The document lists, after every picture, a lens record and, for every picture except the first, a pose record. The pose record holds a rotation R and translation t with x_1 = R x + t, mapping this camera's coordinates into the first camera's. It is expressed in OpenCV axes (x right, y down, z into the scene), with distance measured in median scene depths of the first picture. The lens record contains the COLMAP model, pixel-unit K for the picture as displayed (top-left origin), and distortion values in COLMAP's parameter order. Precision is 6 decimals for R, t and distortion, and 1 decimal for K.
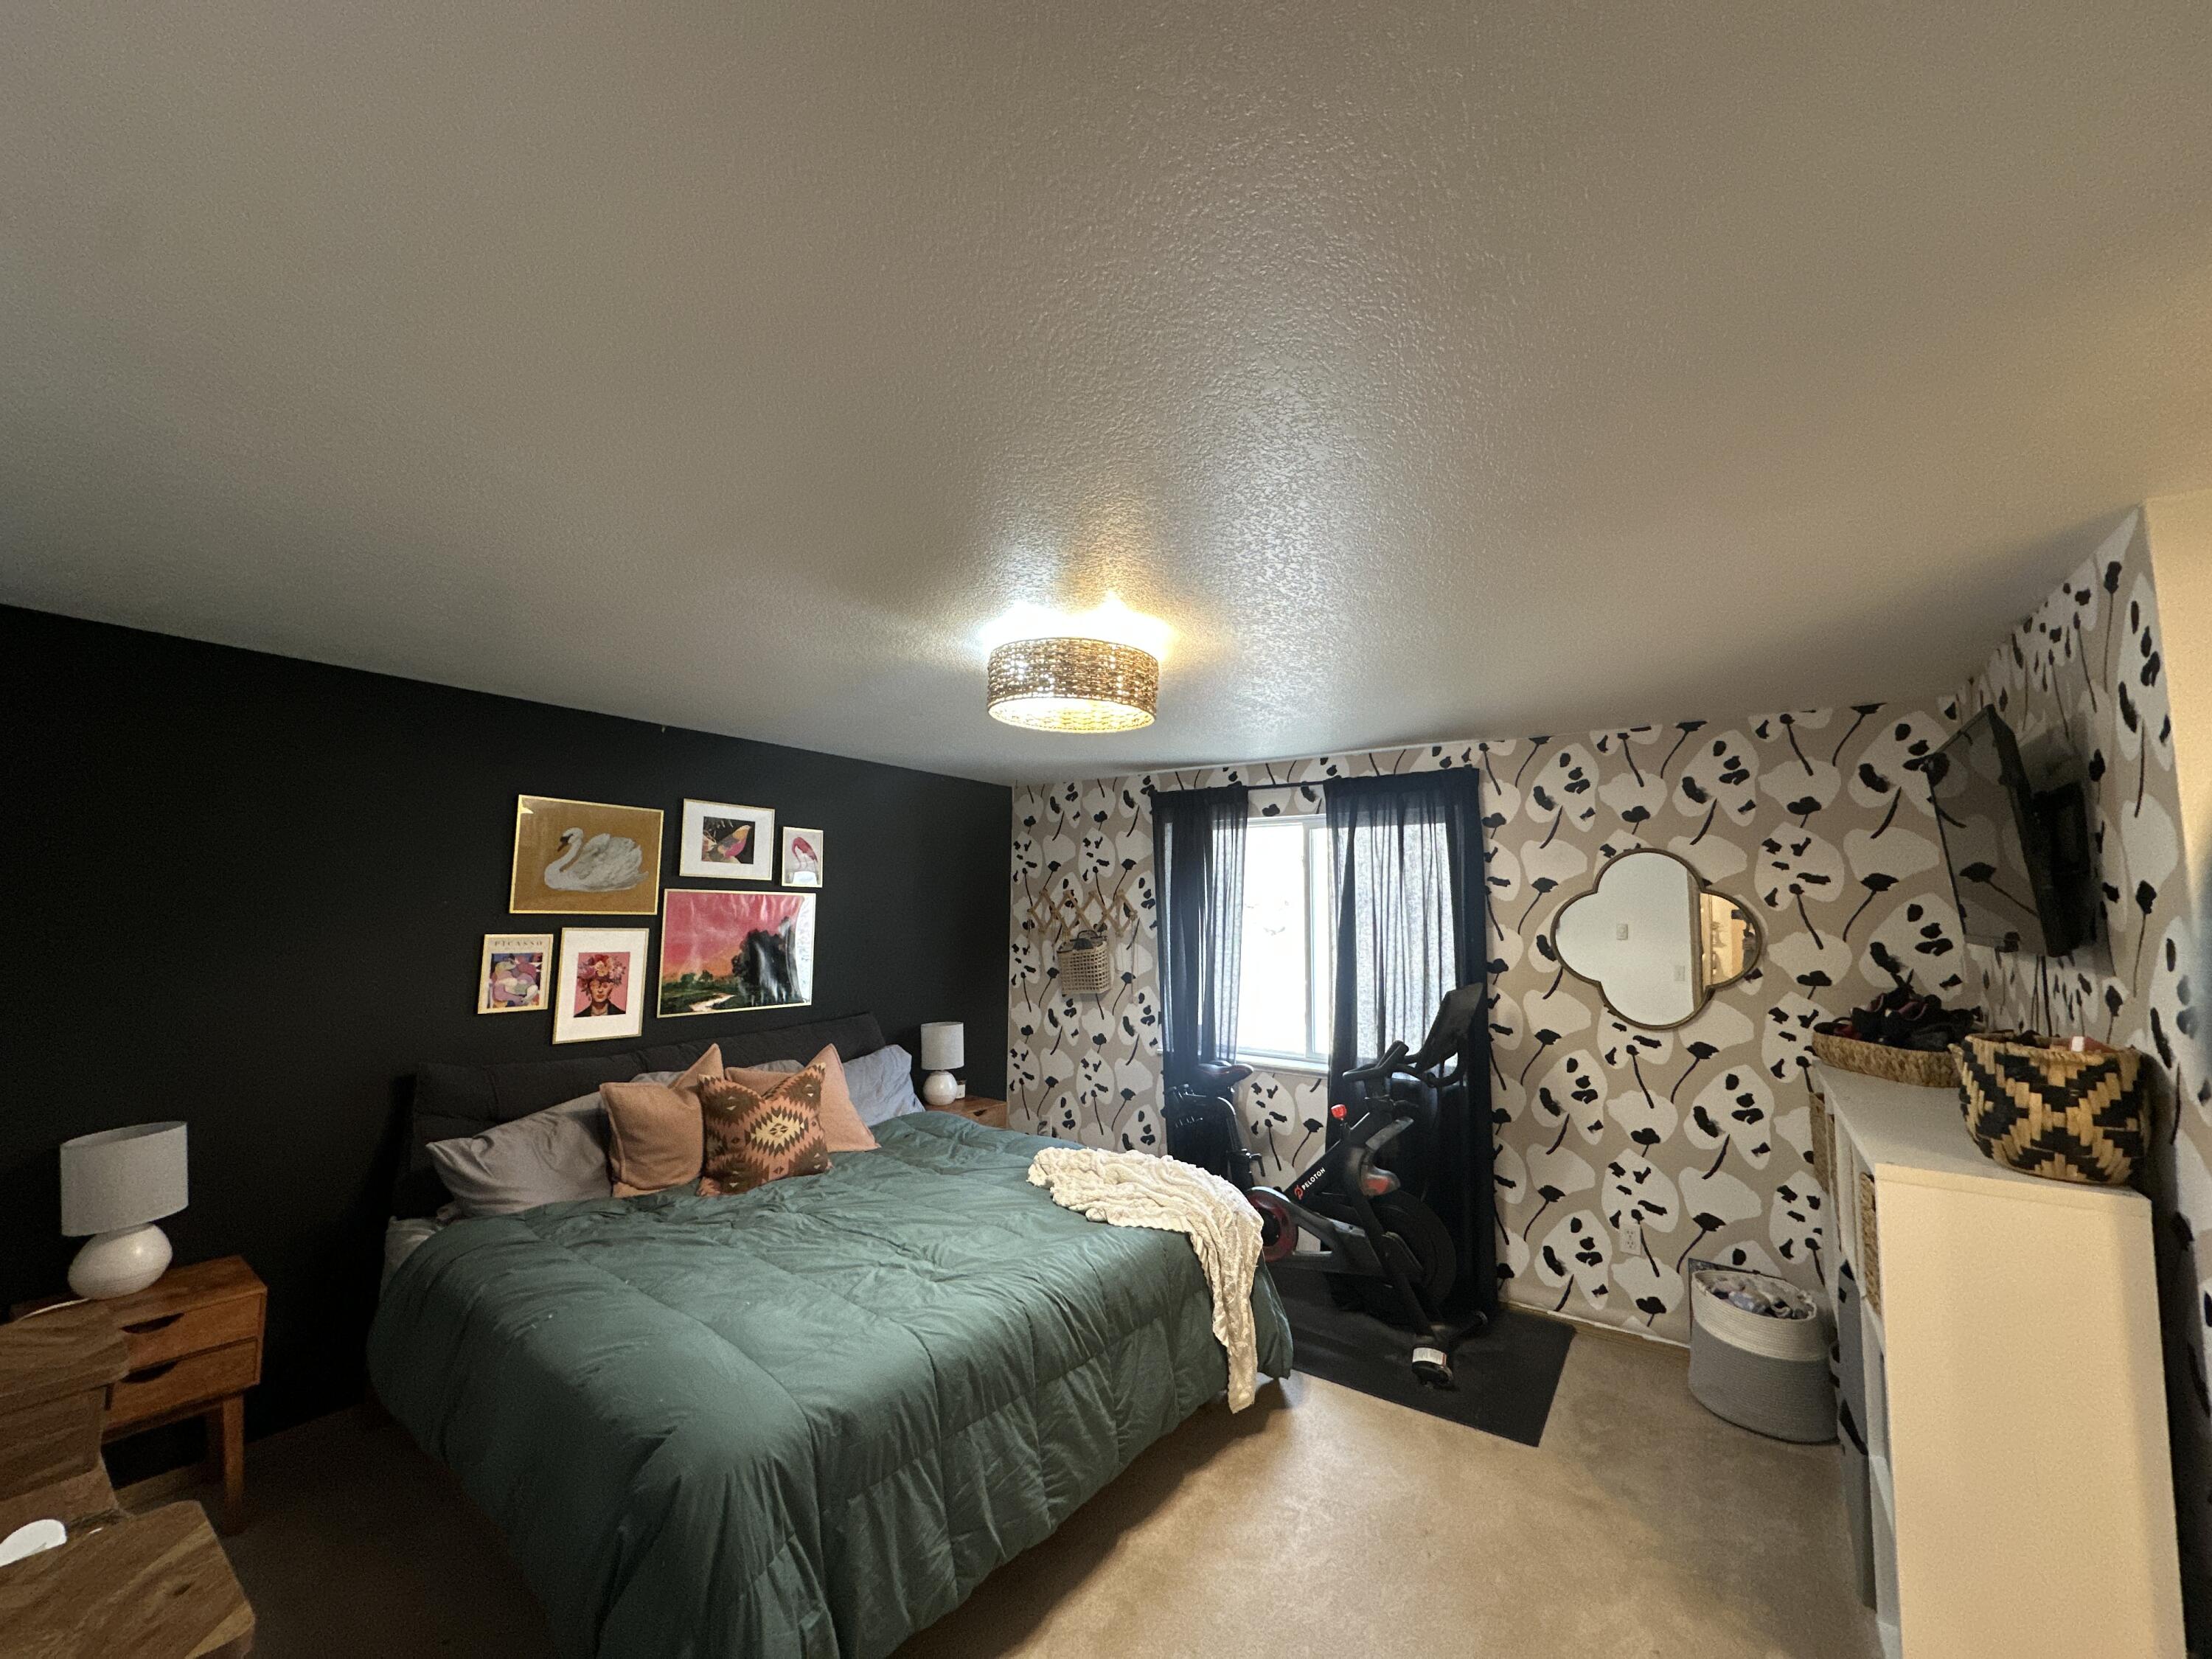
lens RADIAL K [[873.2, 0, 1105.5], [0, 873.2, 831.8], [0, 0, 1]] dist [-0.001503, -0.000255]
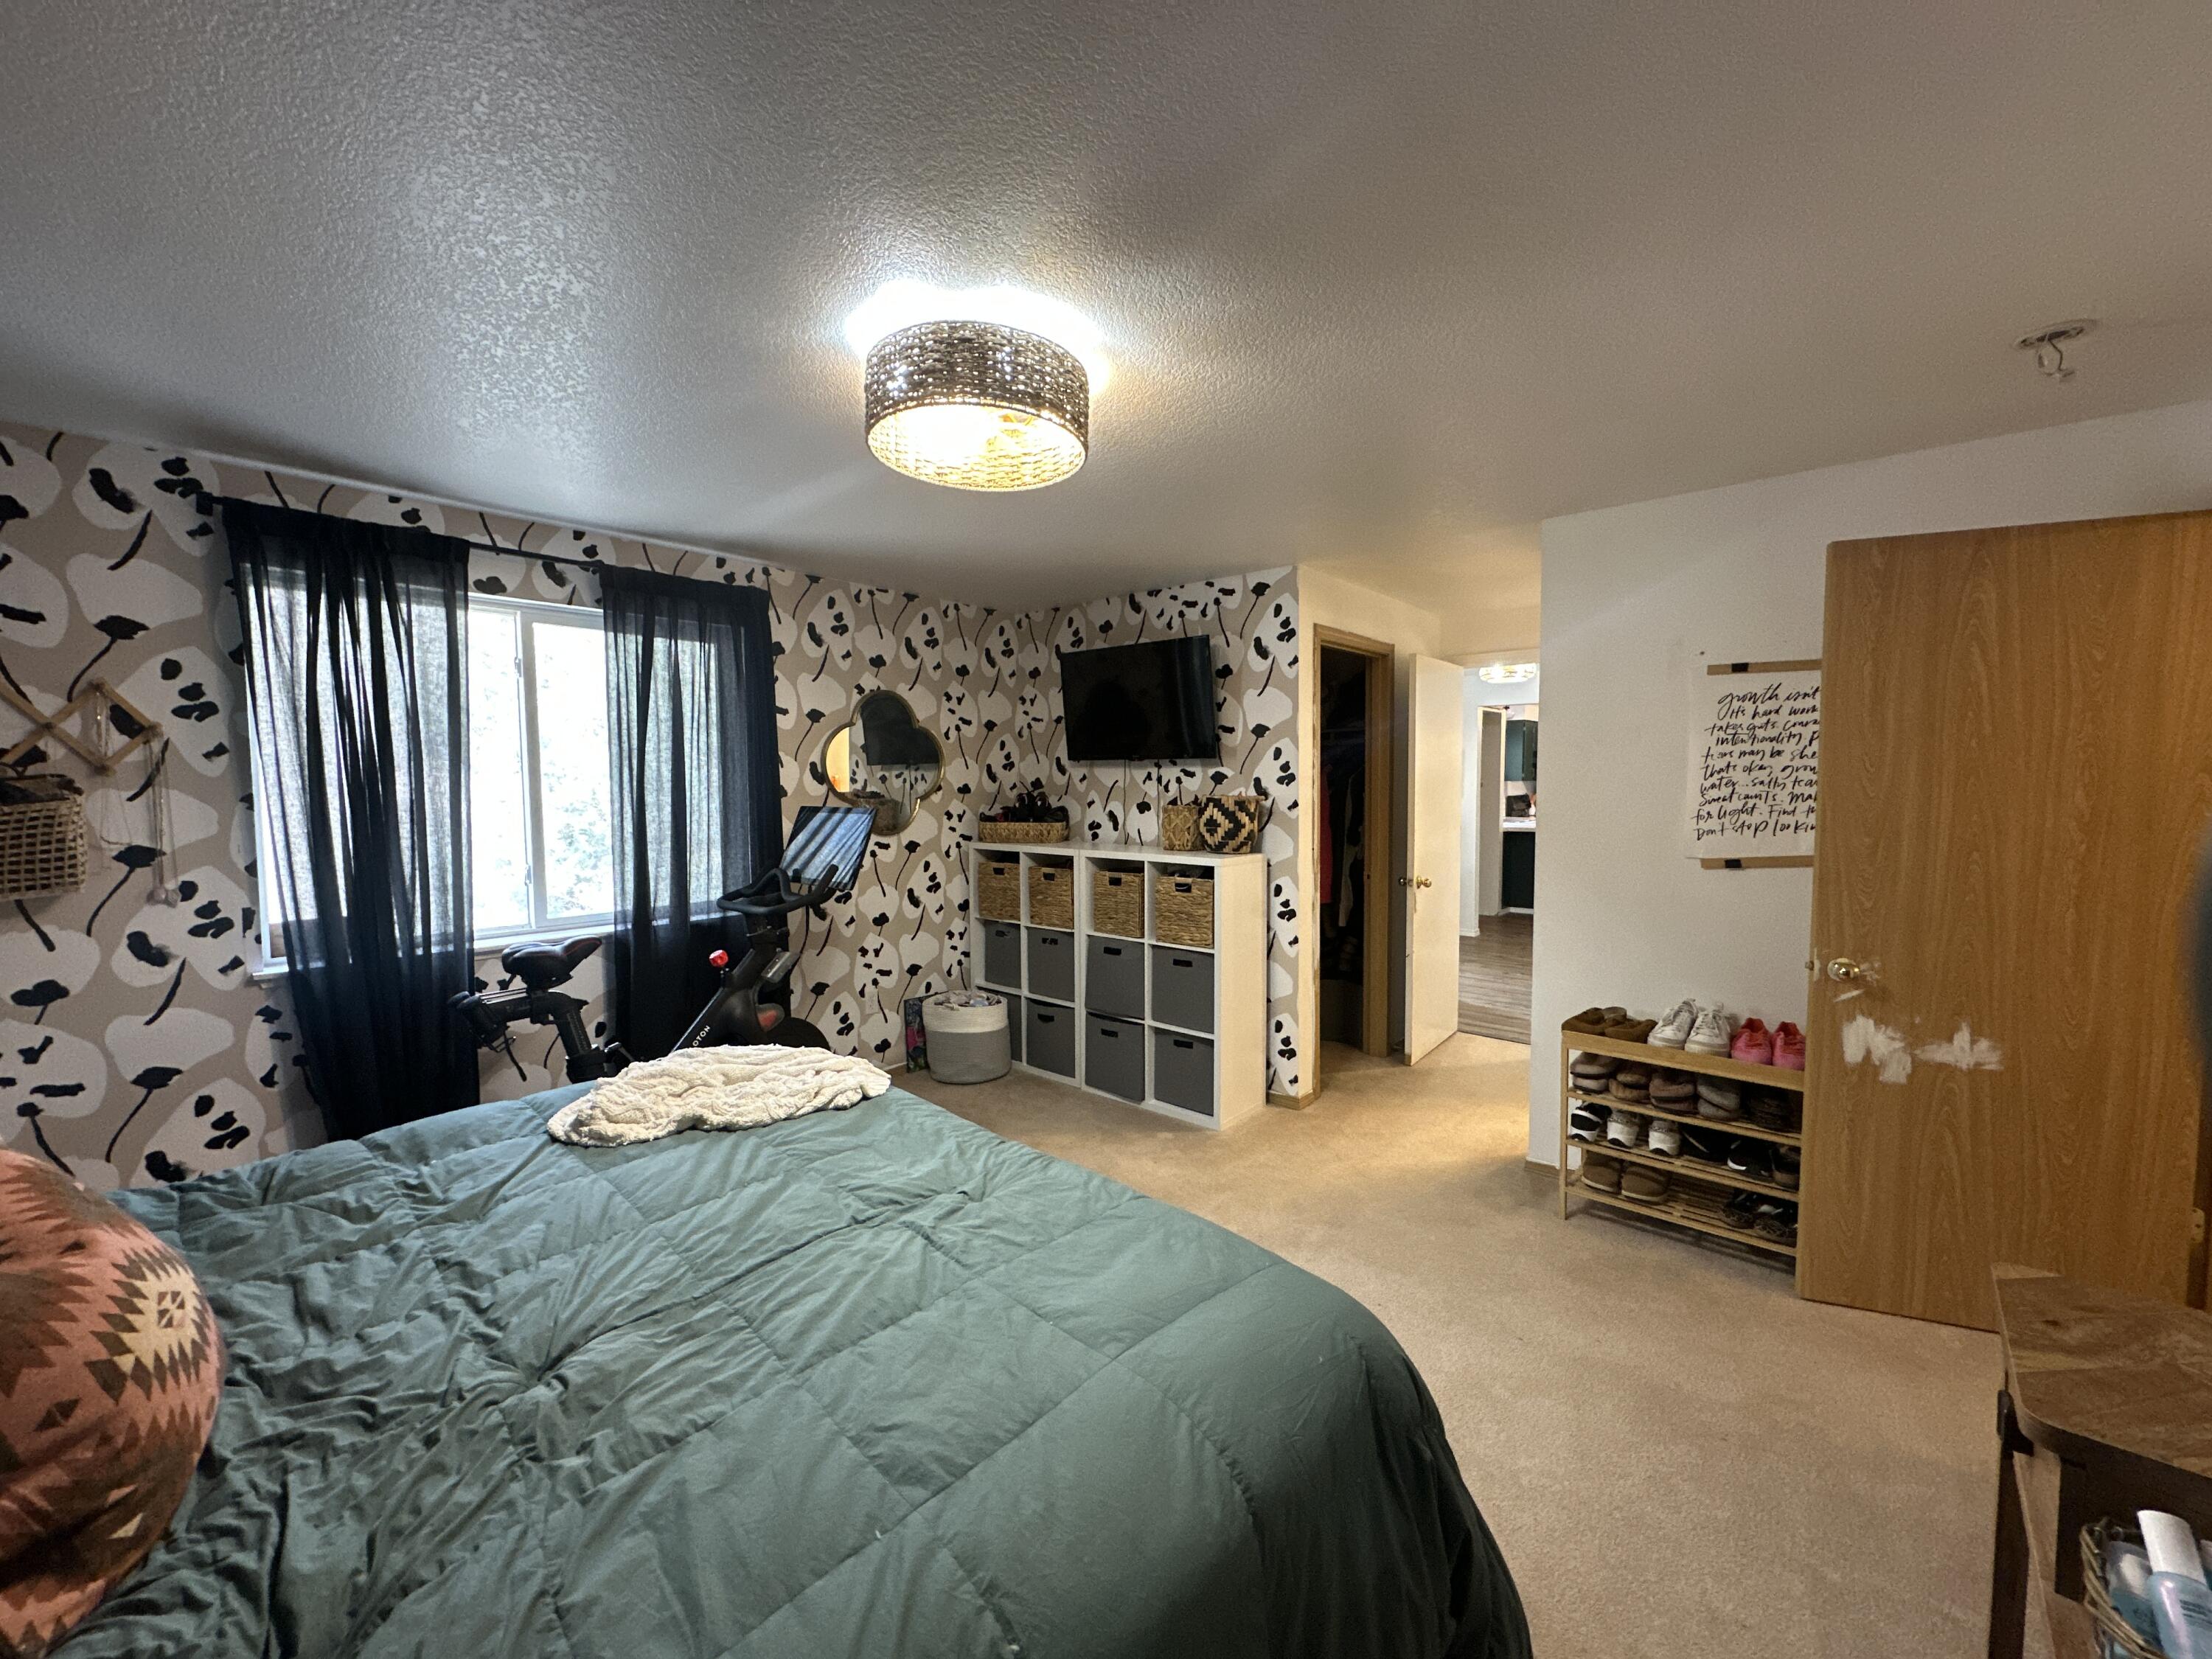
lens RADIAL K [[873.2, 0, 1107.4], [0, 873.2, 833.2], [0, 0, 1]] dist [-0.001503, -0.000255]
pose [[0.093258, -0.072329, 0.993011, -0.551348], [-0.083493, 0.993277, 0.080190, 0.088463], [-0.992135, -0.090388, 0.086592, 0.531860]]
